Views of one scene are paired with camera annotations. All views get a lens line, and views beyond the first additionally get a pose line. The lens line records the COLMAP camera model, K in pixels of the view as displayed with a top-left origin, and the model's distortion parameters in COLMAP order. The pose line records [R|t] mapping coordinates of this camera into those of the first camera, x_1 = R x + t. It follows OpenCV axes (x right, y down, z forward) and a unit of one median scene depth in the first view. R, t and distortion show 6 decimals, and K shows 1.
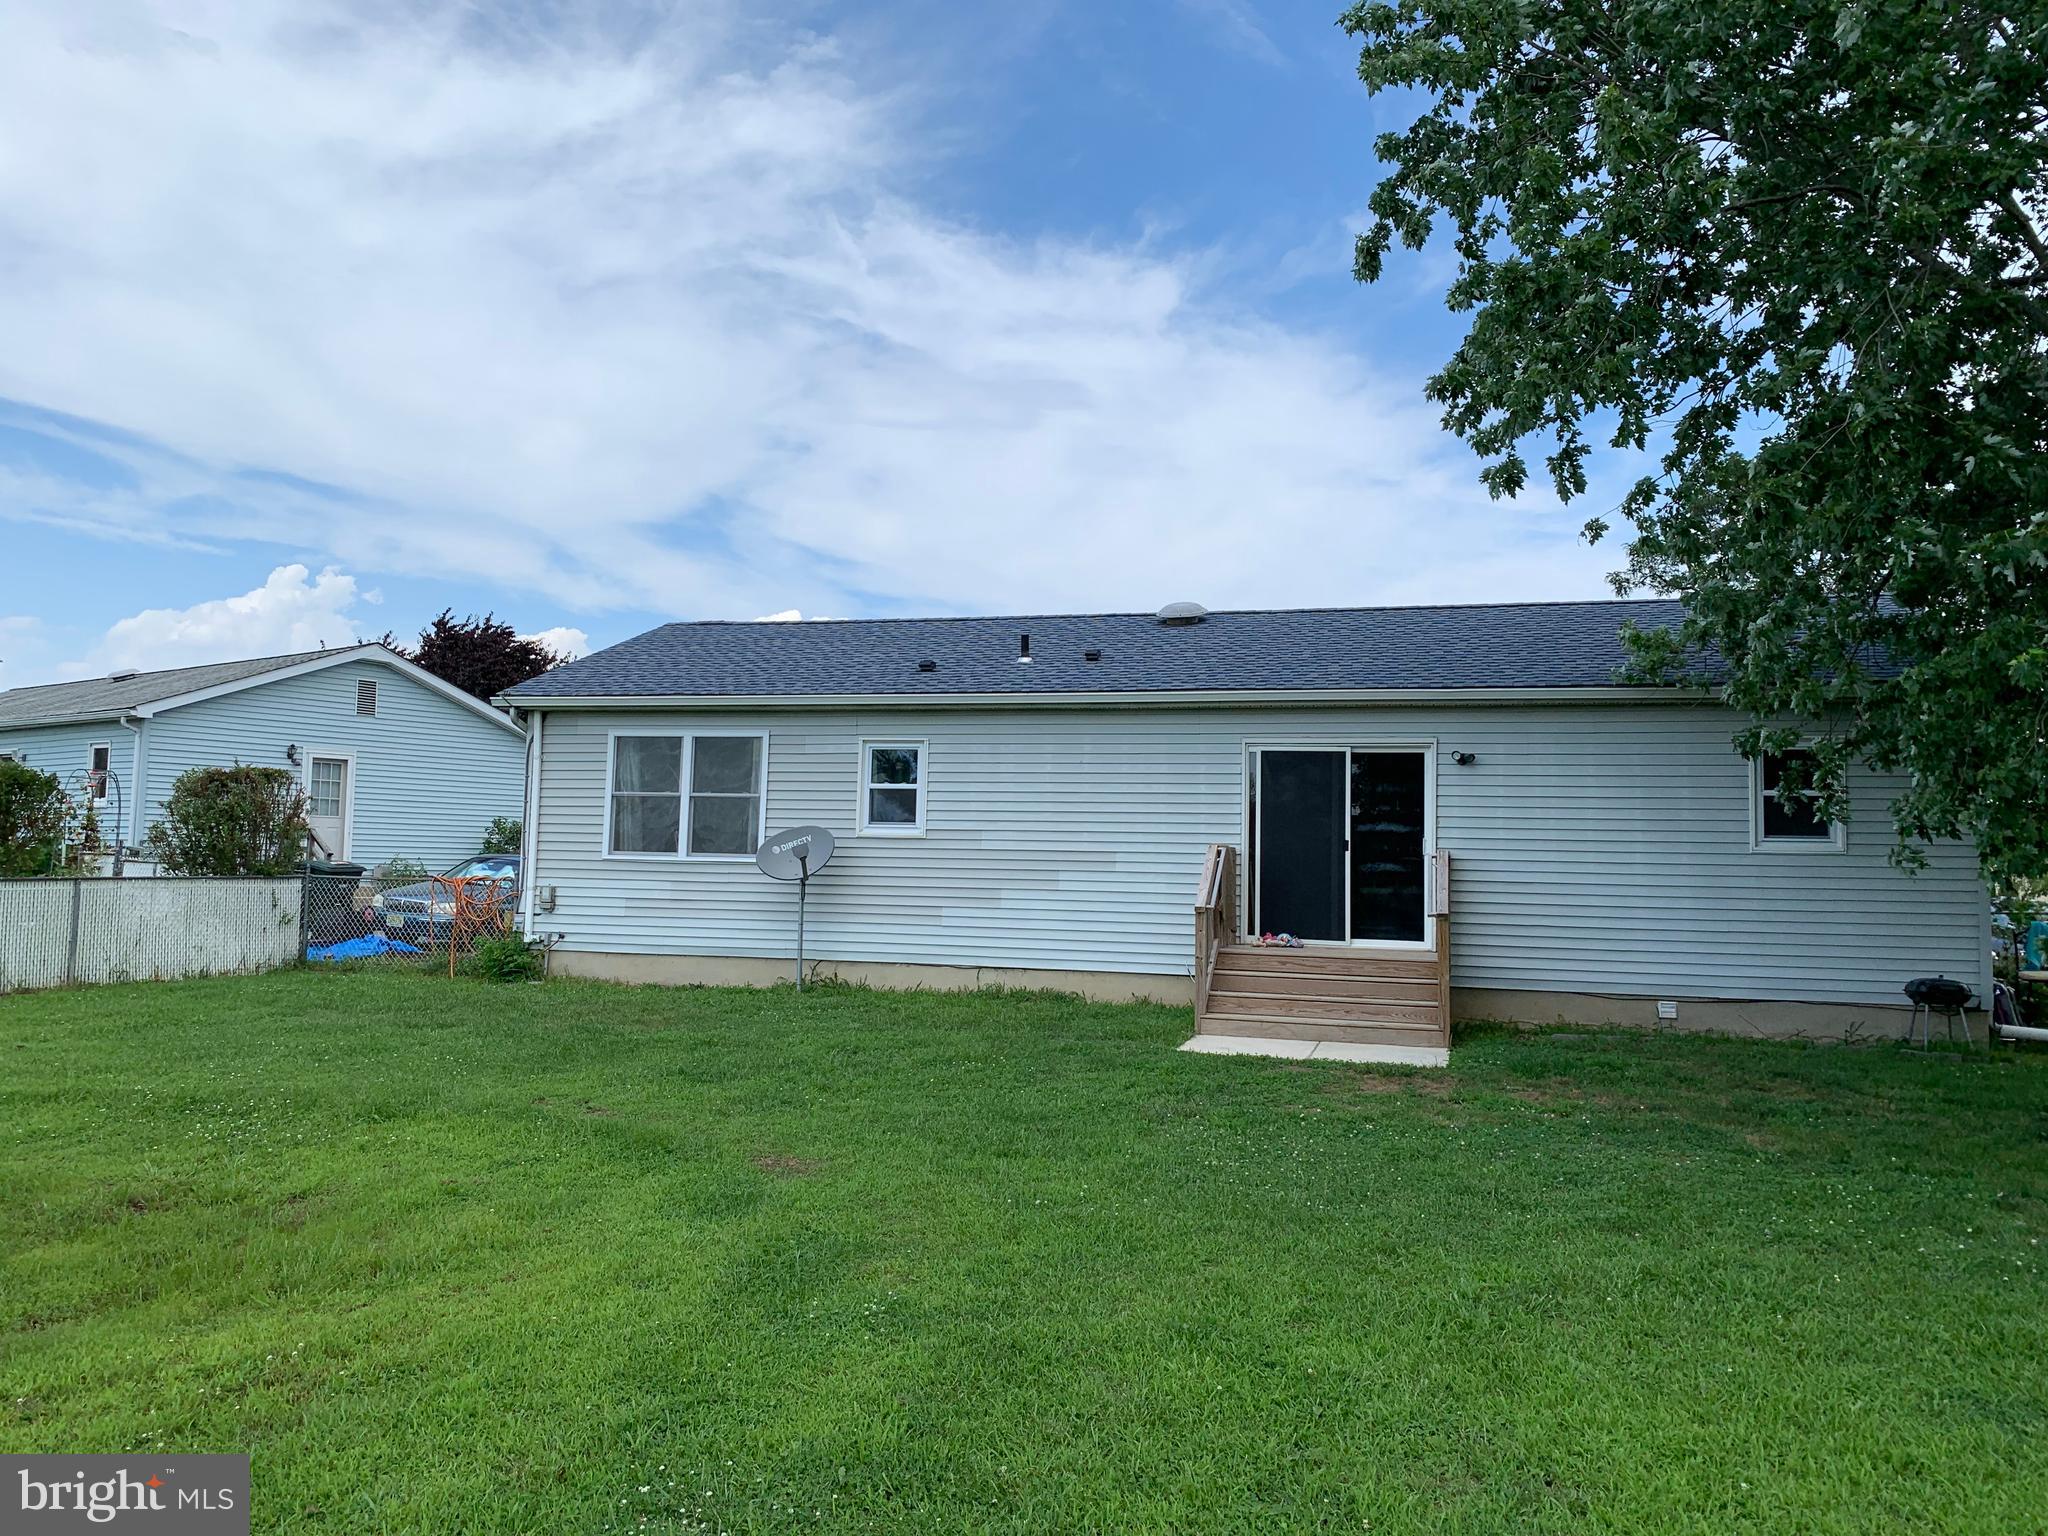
lens RADIAL K [[1544.2, 0, 1026.4], [0, 1544.2, 776.0], [0, 0, 1]] dist [-0.004561, -0.055812]
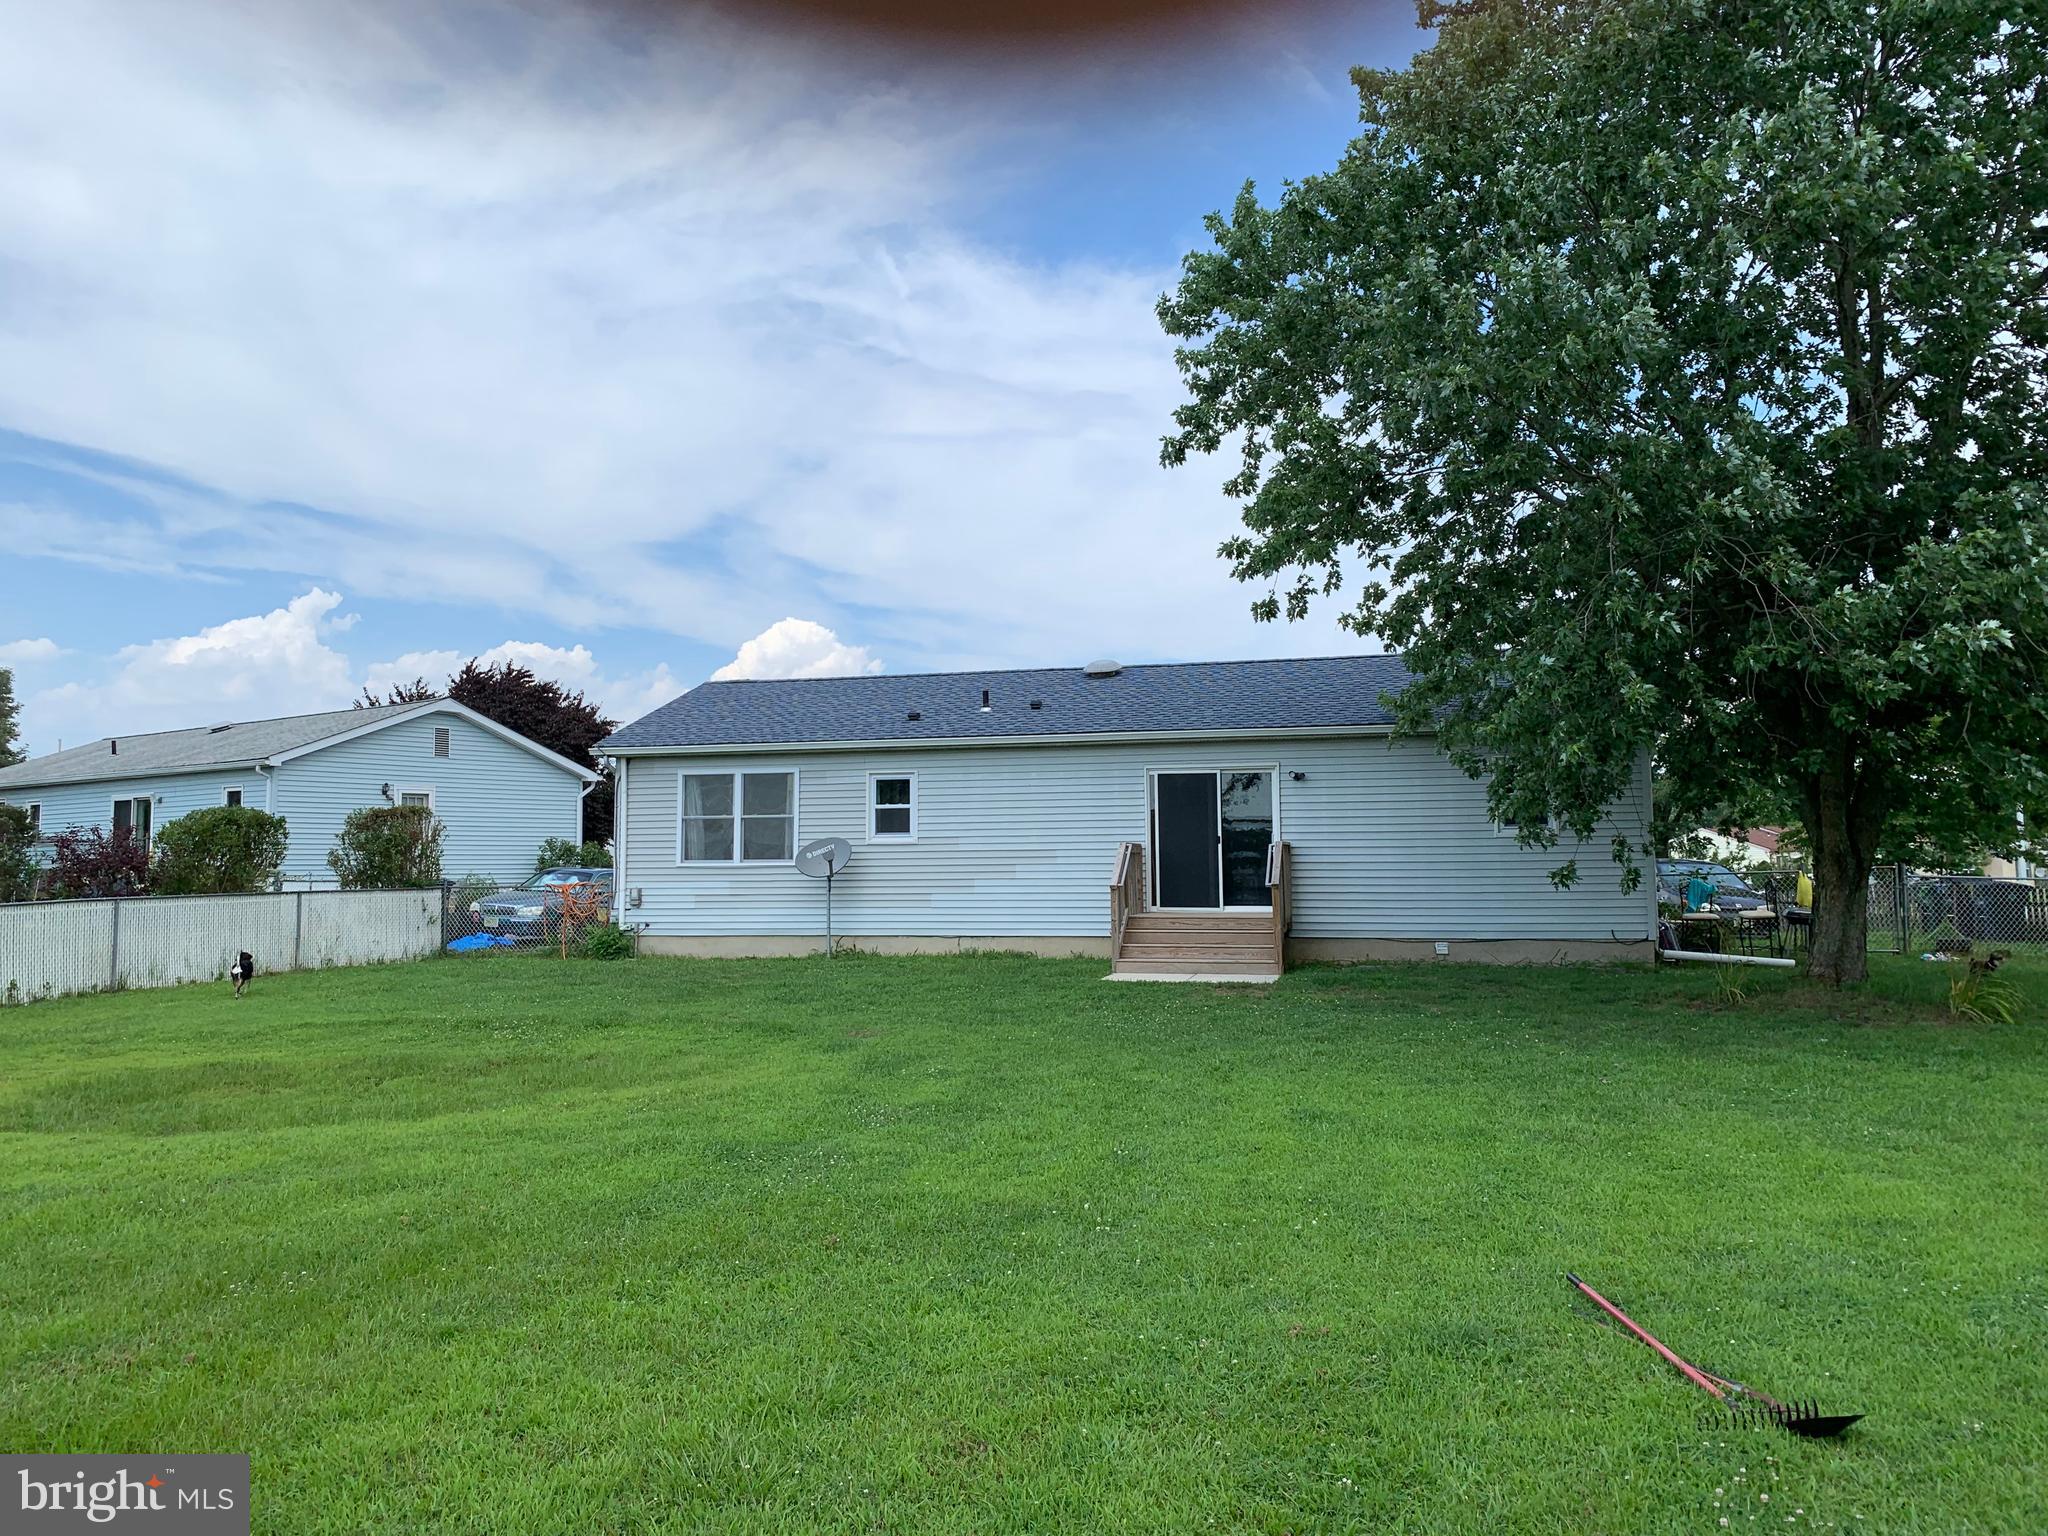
lens RADIAL K [[1547.1, 0, 1146.7], [0, 1547.1, 835.2], [0, 0, 1]] dist [-0.001755, -0.194751]
pose [[0.997087, -0.029567, 0.070303, 0.040481], [0.026908, 0.998898, 0.038461, -0.014382], [-0.071363, -0.036457, 0.996784, -0.375904]]
